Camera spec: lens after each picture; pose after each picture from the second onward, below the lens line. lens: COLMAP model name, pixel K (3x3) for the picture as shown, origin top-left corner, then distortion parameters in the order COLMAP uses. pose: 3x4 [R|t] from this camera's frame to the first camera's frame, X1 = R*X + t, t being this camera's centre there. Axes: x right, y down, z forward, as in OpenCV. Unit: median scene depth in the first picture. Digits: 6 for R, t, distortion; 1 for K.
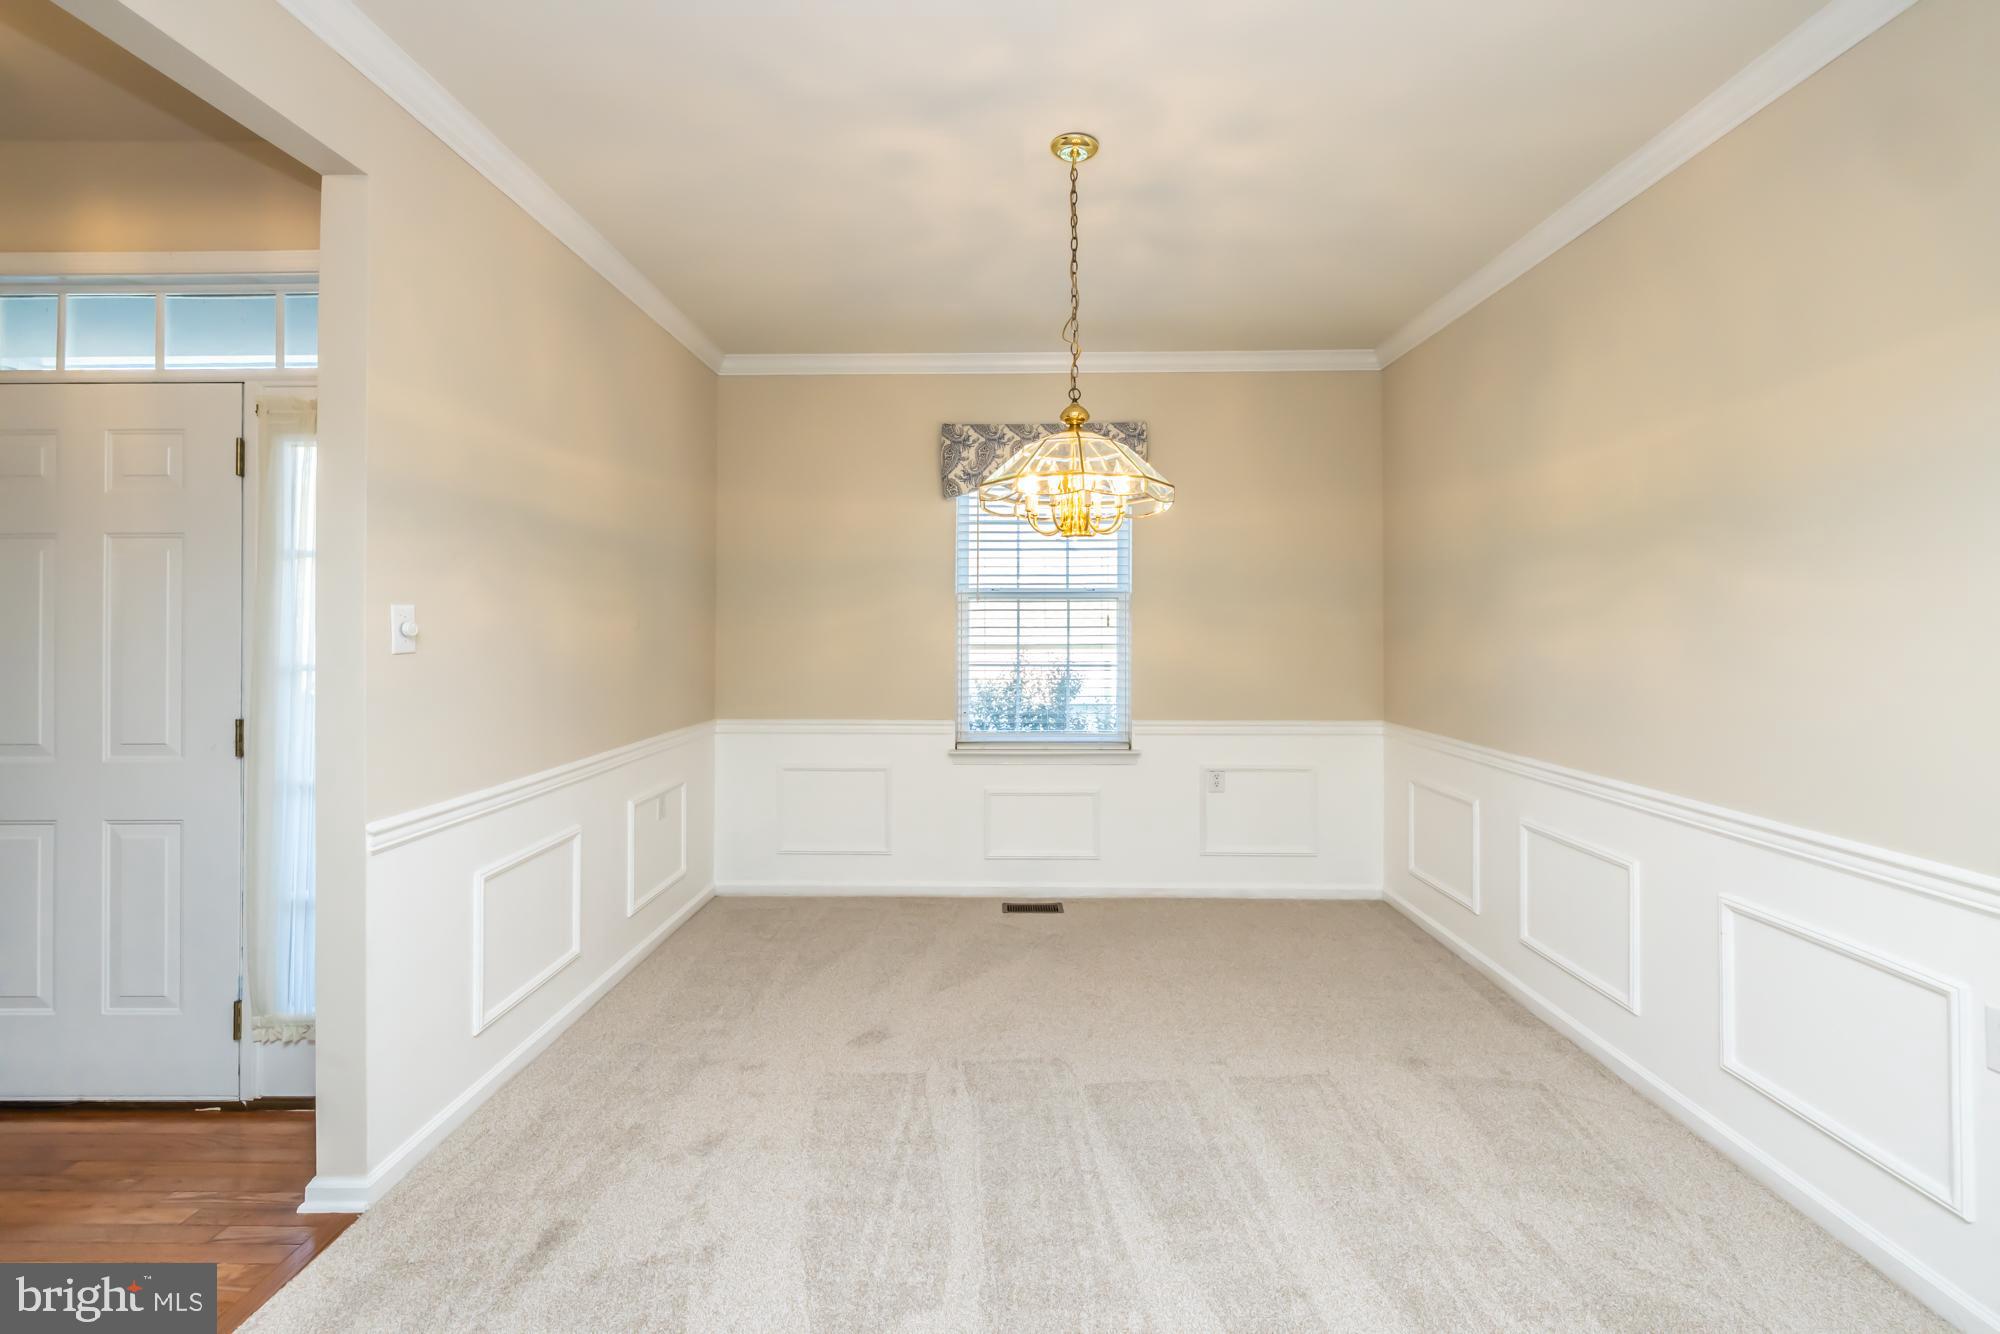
lens RADIAL K [[855.3, 0, 999.4], [0, 855.3, 616.9], [0, 0, 1]] dist [0.002383, 0.000354]
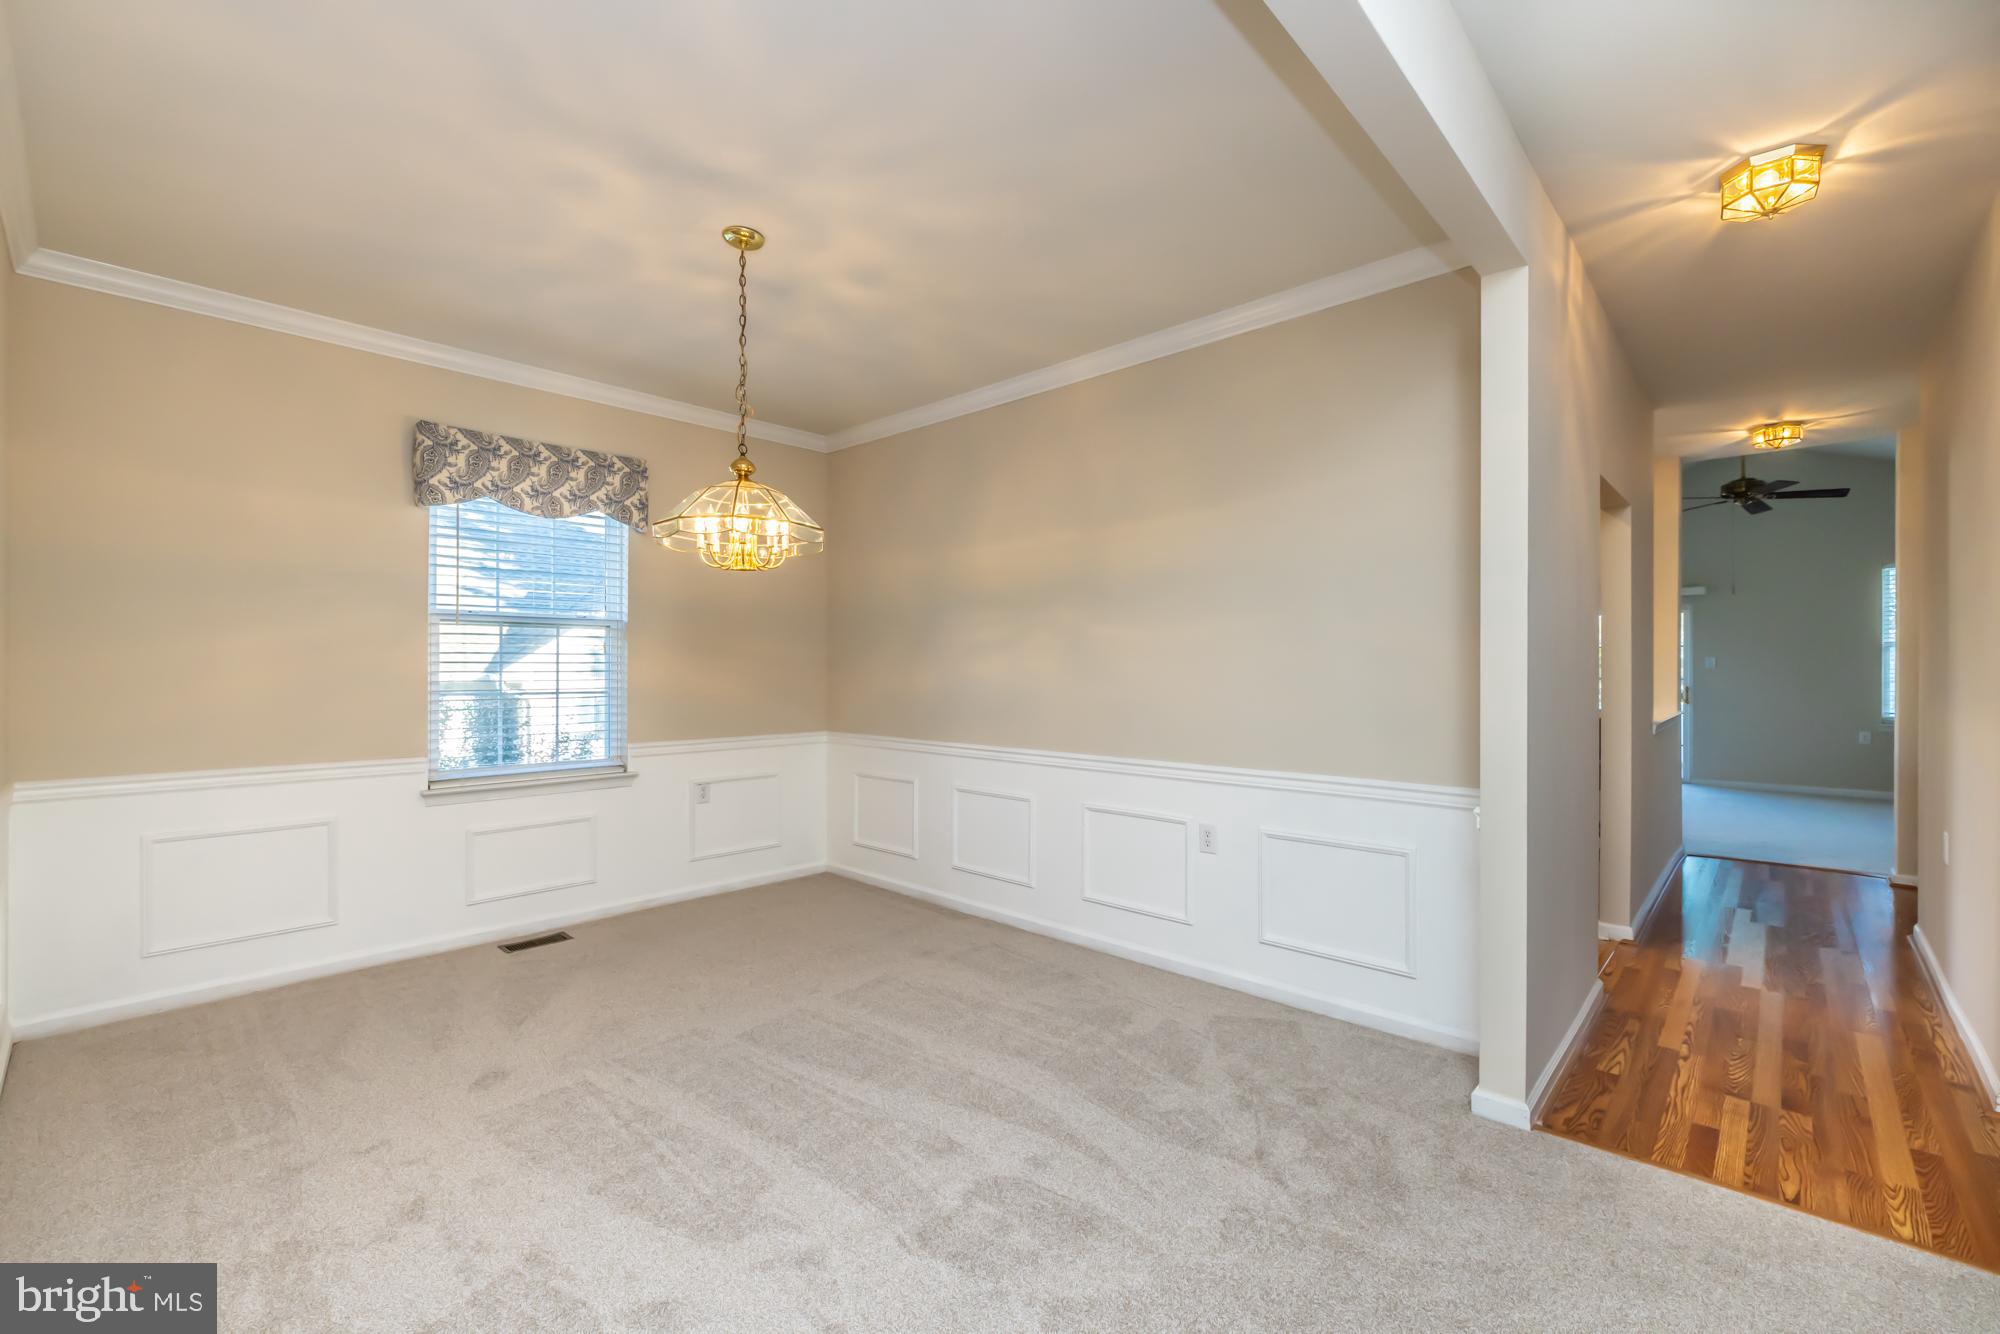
lens RADIAL K [[842.2, 0, 1000.0], [0, 842.2, 667.0], [0, 0, 1]] dist [0.000424, 0.000428]
pose [[0.670409, 0.001196, 0.741991, -0.329030], [-0.009502, 0.999931, 0.006973, 0.017211], [-0.741931, -0.011725, 0.670374, -0.026415]]
